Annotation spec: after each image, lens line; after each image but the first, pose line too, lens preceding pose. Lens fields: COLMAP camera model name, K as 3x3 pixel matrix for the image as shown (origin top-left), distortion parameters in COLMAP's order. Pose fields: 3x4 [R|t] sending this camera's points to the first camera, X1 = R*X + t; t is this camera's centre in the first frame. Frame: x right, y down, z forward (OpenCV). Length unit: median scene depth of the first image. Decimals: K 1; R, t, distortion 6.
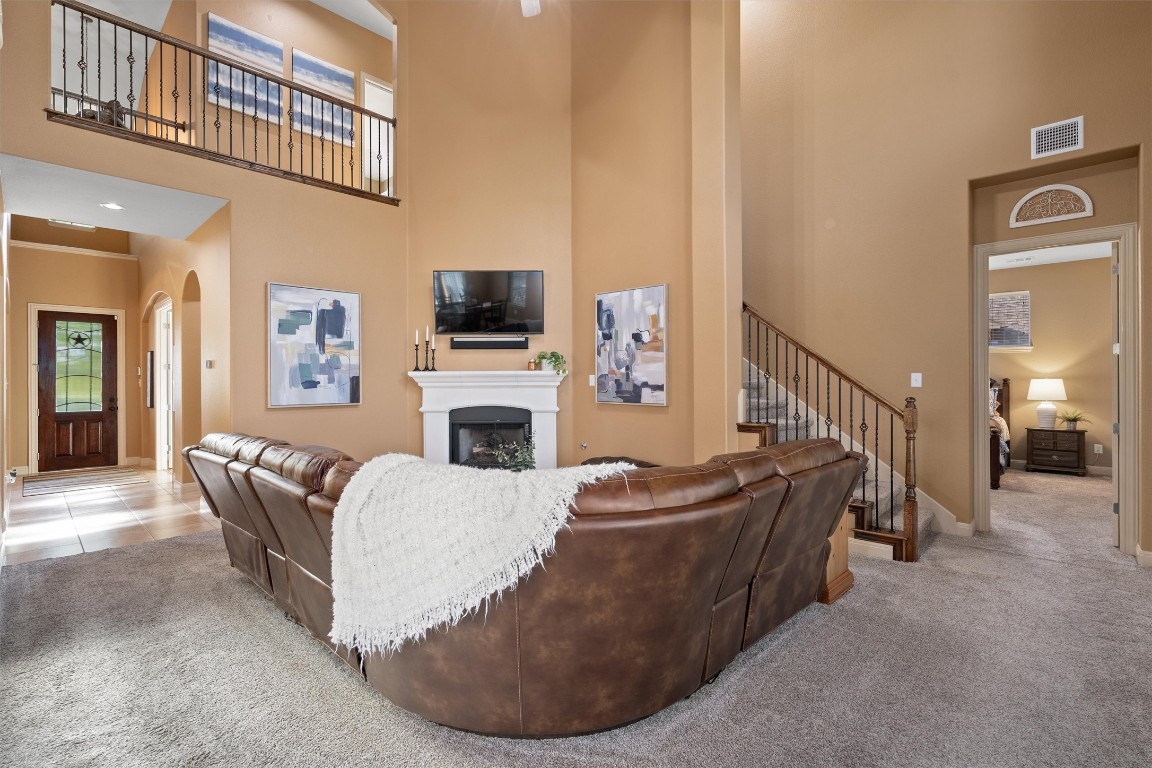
lens RADIAL K [[531.3, 0, 576.1], [0, 531.3, 379.5], [0, 0, 1]] dist [0.002738, 0.000693]
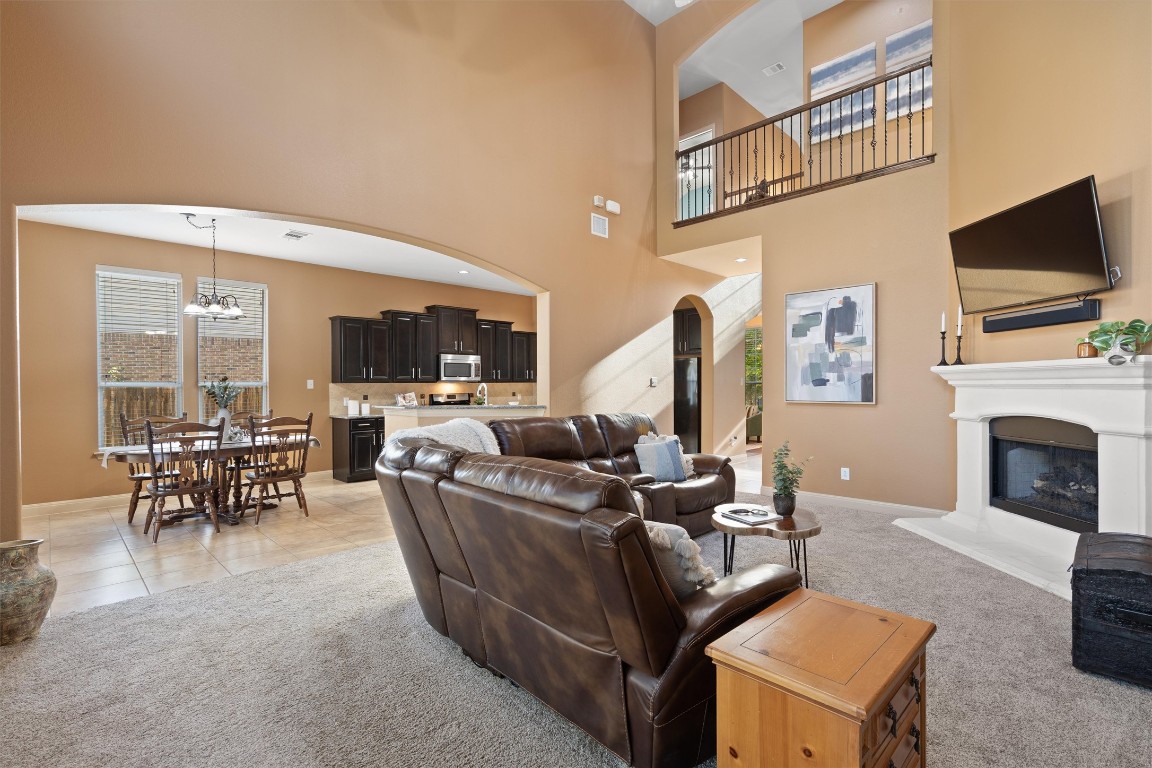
lens RADIAL K [[531.3, 0, 577.2], [0, 531.3, 386.6], [0, 0, 1]] dist [0.002738, 0.000693]
pose [[-0.016379, 0.009159, -0.999824, 0.533147], [0.007651, 0.999930, 0.009034, 0.004275], [0.999837, -0.007502, -0.016448, 0.513750]]
